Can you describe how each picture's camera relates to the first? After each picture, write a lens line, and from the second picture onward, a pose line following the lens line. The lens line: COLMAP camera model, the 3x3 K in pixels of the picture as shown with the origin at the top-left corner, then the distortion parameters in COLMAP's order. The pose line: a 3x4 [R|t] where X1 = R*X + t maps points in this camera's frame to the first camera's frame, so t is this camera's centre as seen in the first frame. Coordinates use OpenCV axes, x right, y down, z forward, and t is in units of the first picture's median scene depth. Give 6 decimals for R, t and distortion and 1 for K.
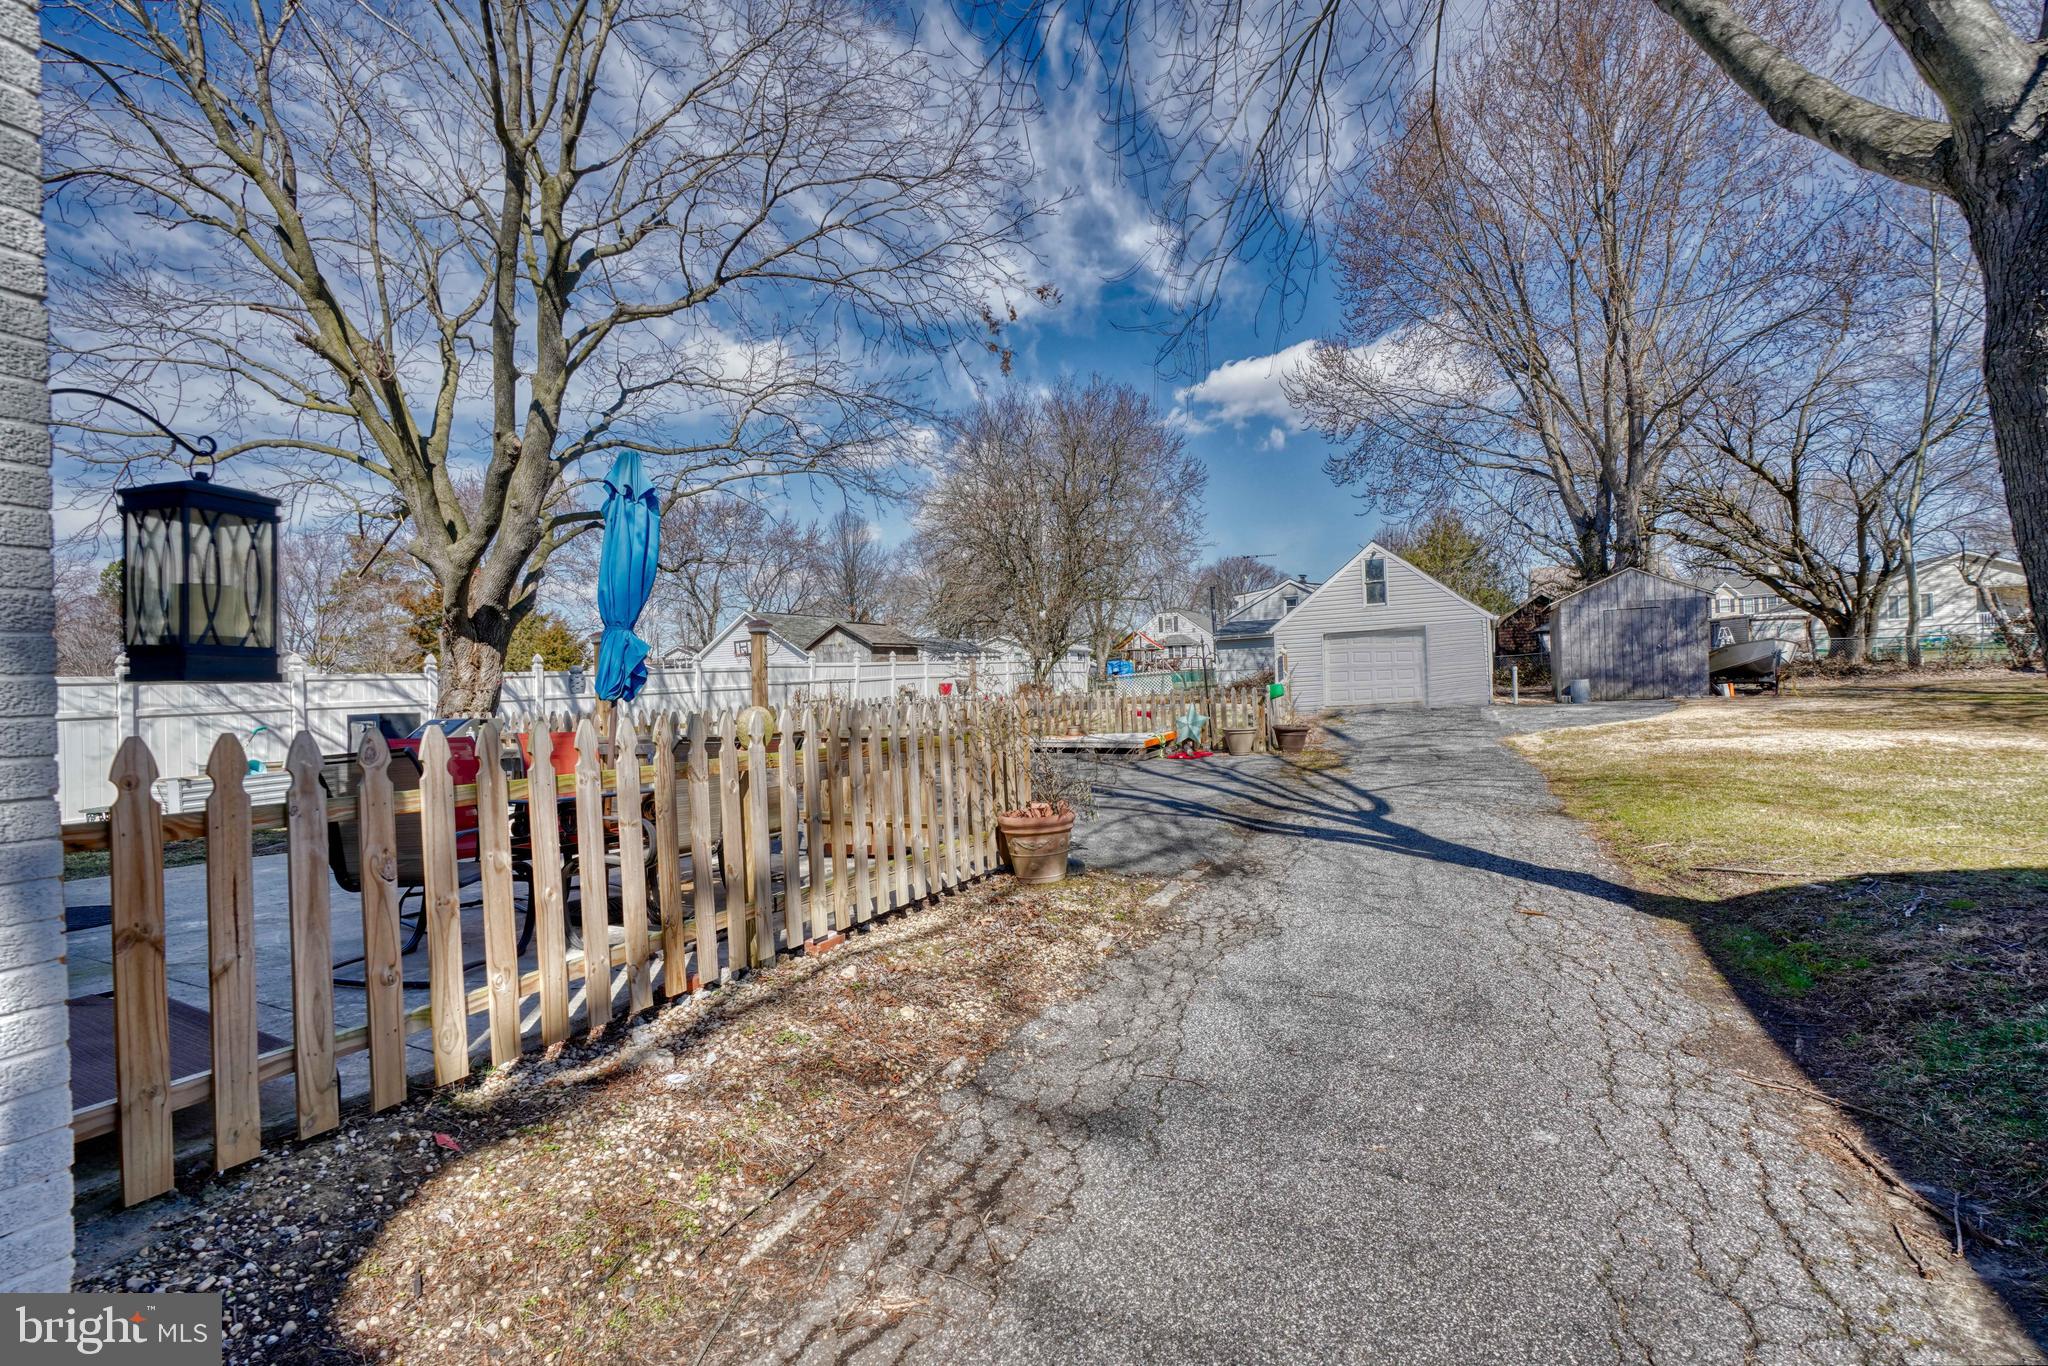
lens RADIAL K [[932.6, 0, 1012.4], [0, 932.6, 686.5], [0, 0, 1]] dist [-0.010245, 0.008753]
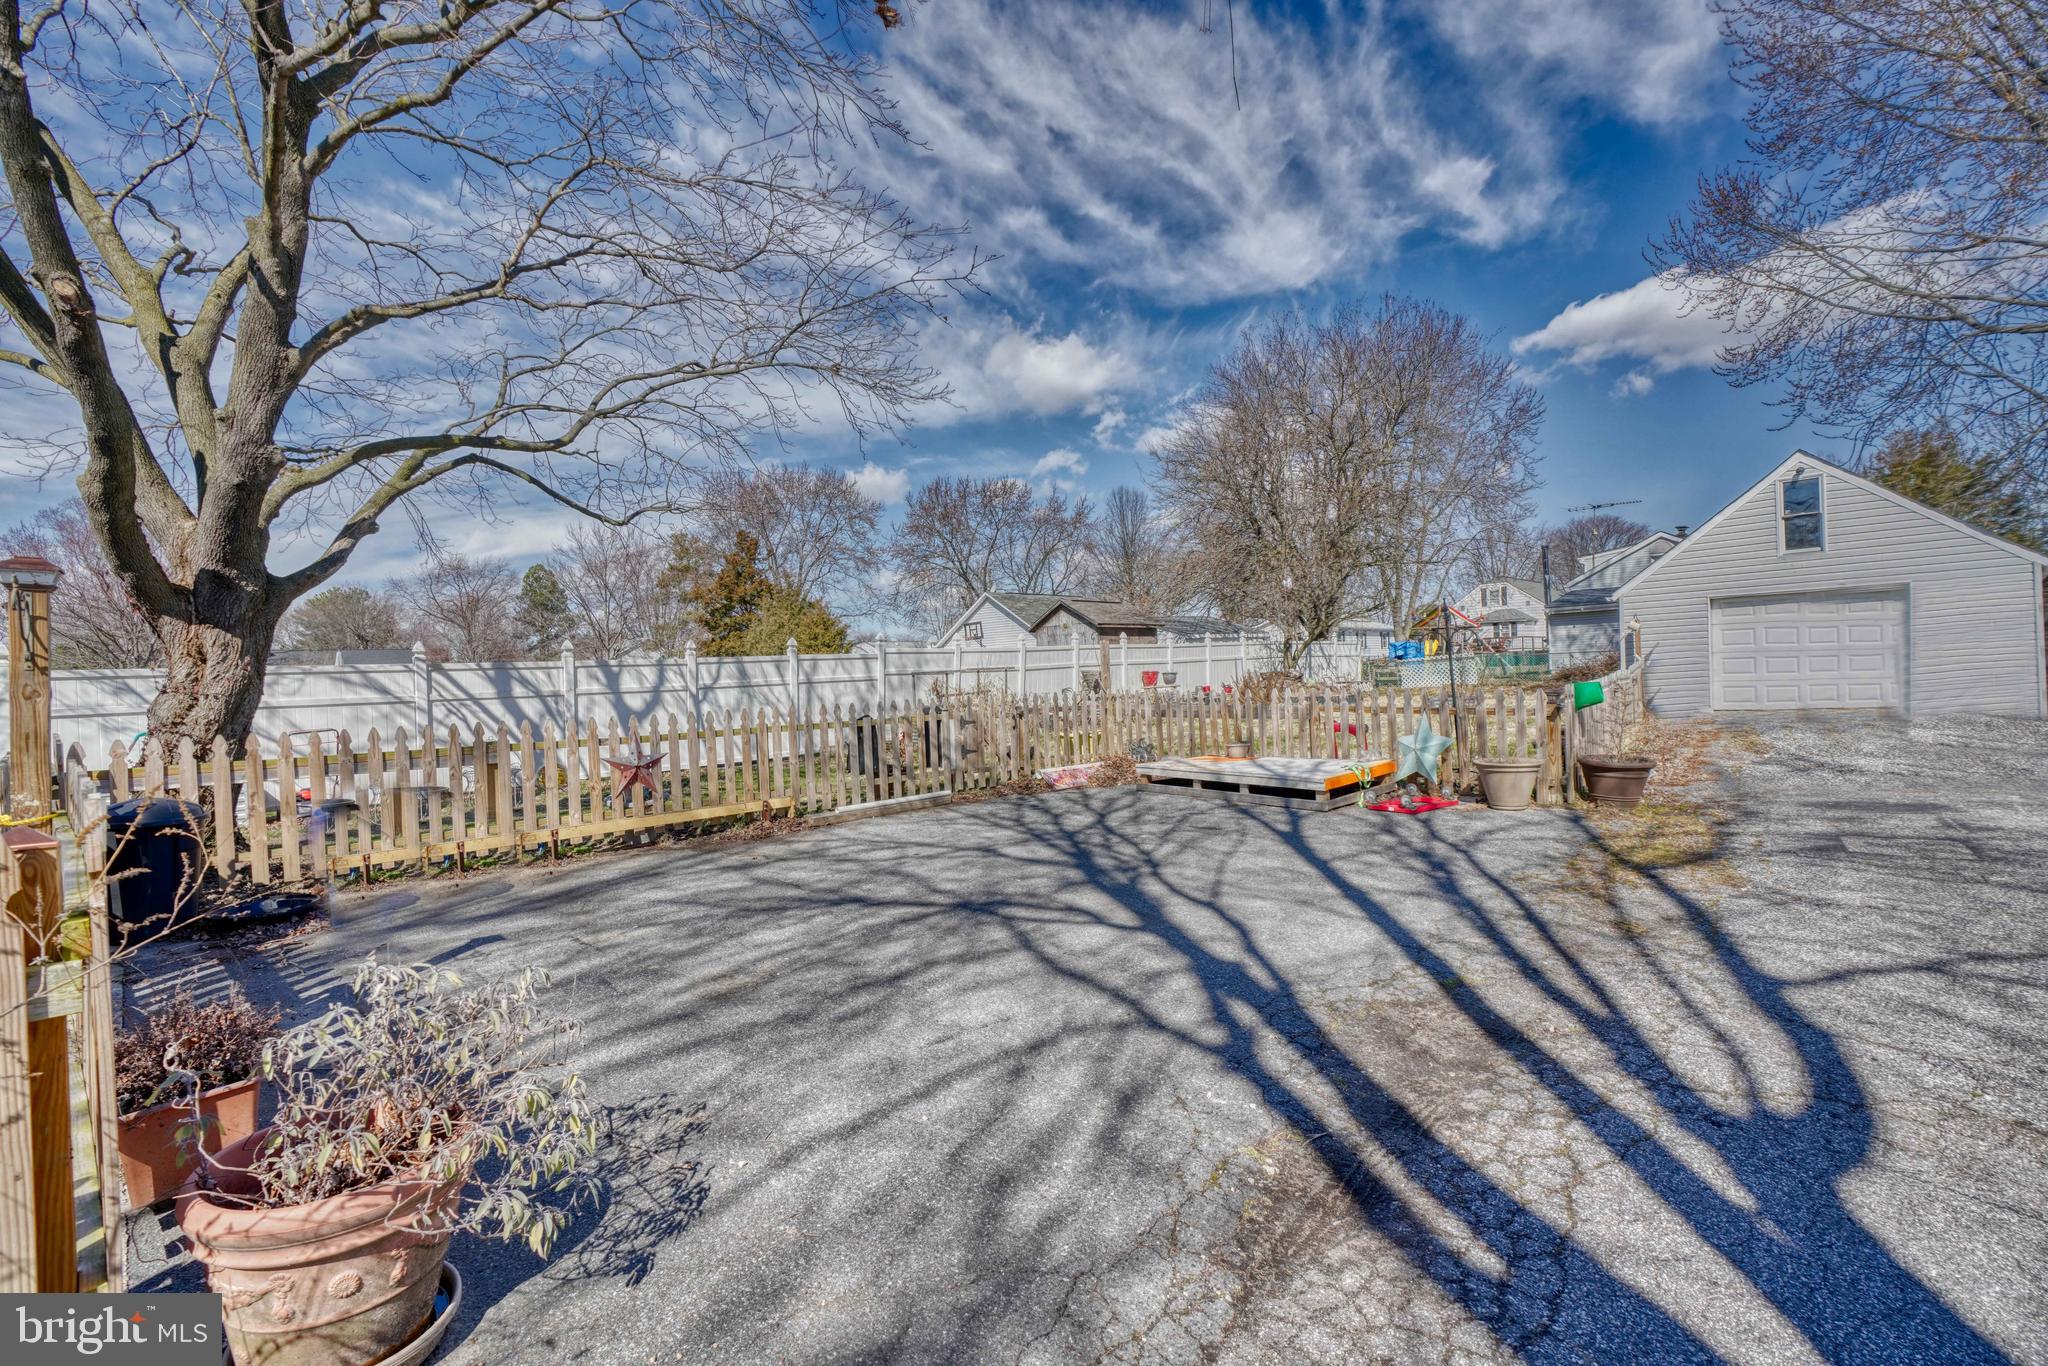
lens RADIAL K [[932.6, 0, 1012.4], [0, 932.6, 686.5], [0, 0, 1]] dist [-0.010245, 0.008753]
pose [[0.946785, 0.007300, -0.321785, 0.081847], [-0.001169, 0.999814, 0.019242, -0.006132], [0.321866, -0.017842, 0.946617, 0.216426]]
